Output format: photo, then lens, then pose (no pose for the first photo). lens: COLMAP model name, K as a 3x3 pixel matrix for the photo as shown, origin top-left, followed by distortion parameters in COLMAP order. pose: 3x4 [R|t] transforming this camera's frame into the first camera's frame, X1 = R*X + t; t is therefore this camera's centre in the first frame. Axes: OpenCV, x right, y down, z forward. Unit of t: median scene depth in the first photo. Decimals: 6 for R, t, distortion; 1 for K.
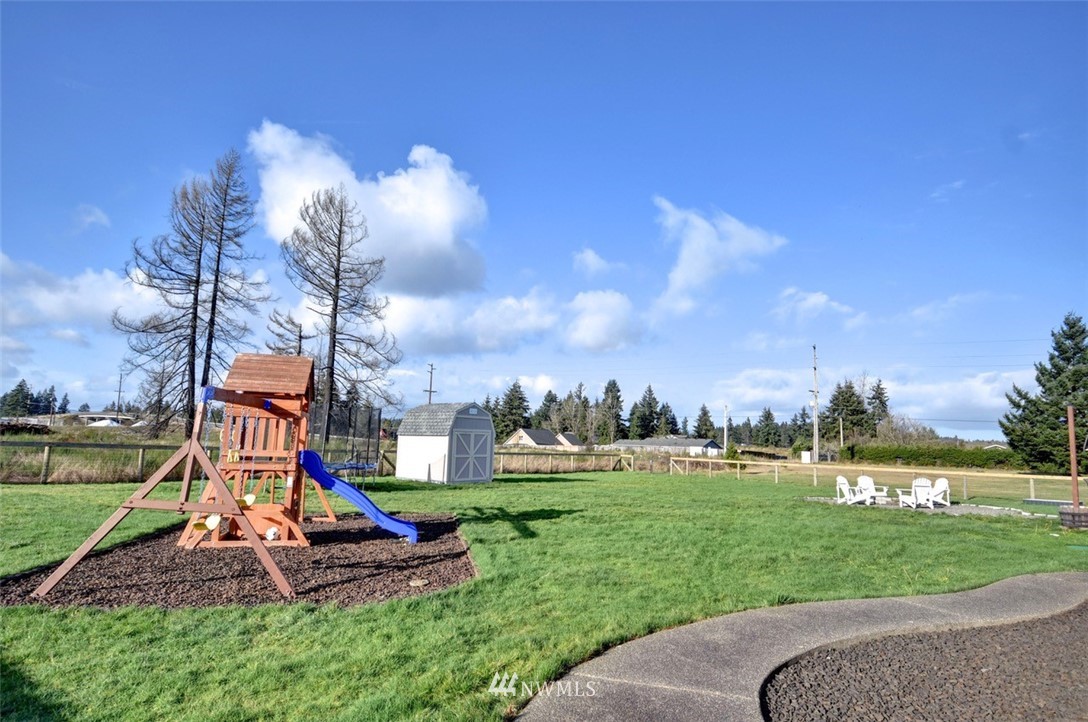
lens RADIAL K [[589.4, 0, 544.0], [0, 589.4, 361.0], [0, 0, 1]] dist [0.002487, -0.028066]
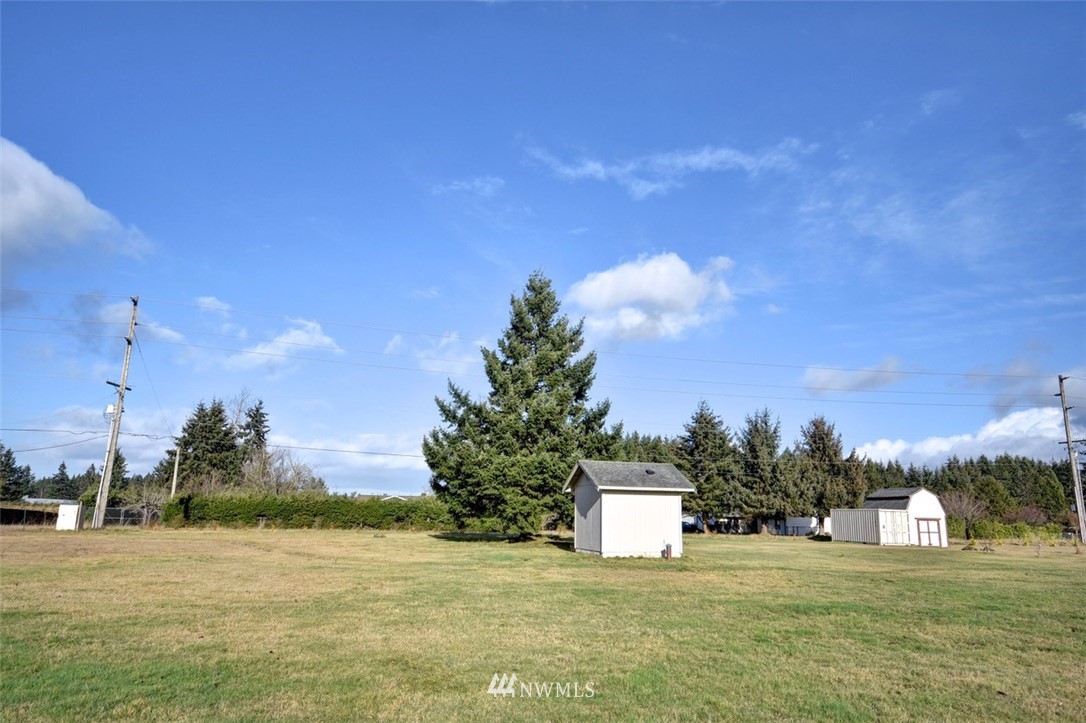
lens RADIAL K [[728.4, 0, 543.0], [0, 728.4, 361.5], [0, 0, 1]] dist [0.002677, 0.000195]
pose [[0.646044, 0.134315, 0.751390, 0.251260], [-0.093976, 0.990903, -0.096329, 0.064198], [-0.757493, -0.008380, 0.652789, 0.359733]]
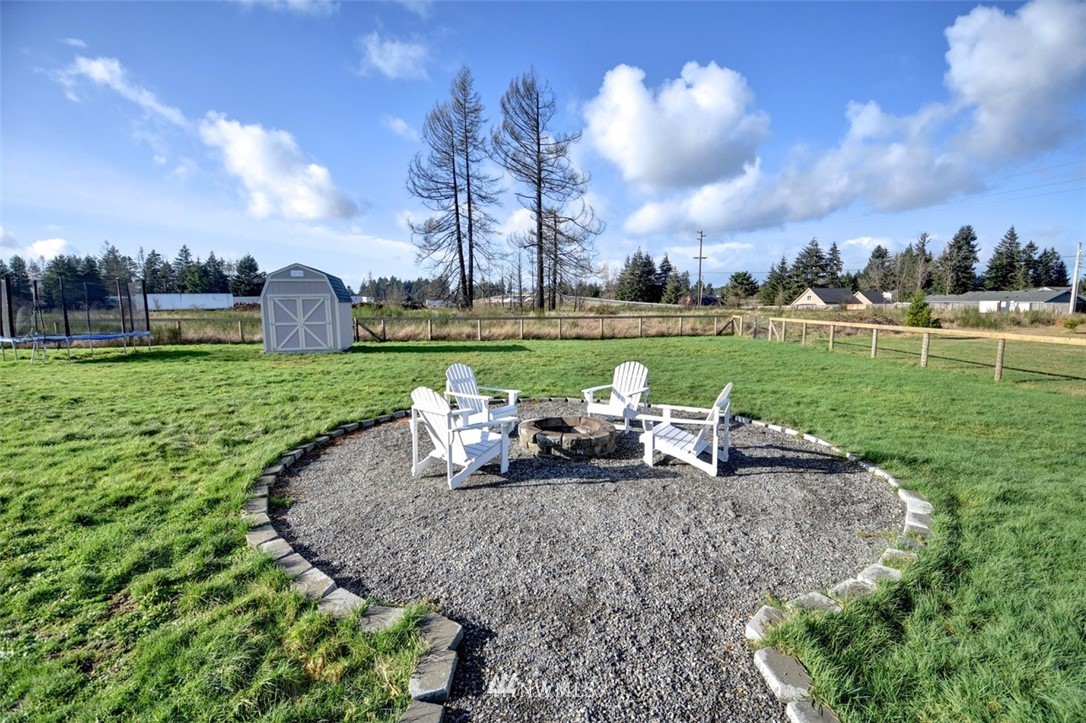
lens RADIAL K [[479.6, 0, 551.4], [0, 479.6, 362.0], [0, 0, 1]] dist [0.014028, -0.024845]
pose [[0.795932, 0.037265, -0.604237, 0.218230], [0.113709, 0.971136, 0.209677, 0.037228], [0.594611, -0.235596, 0.768722, 0.225545]]
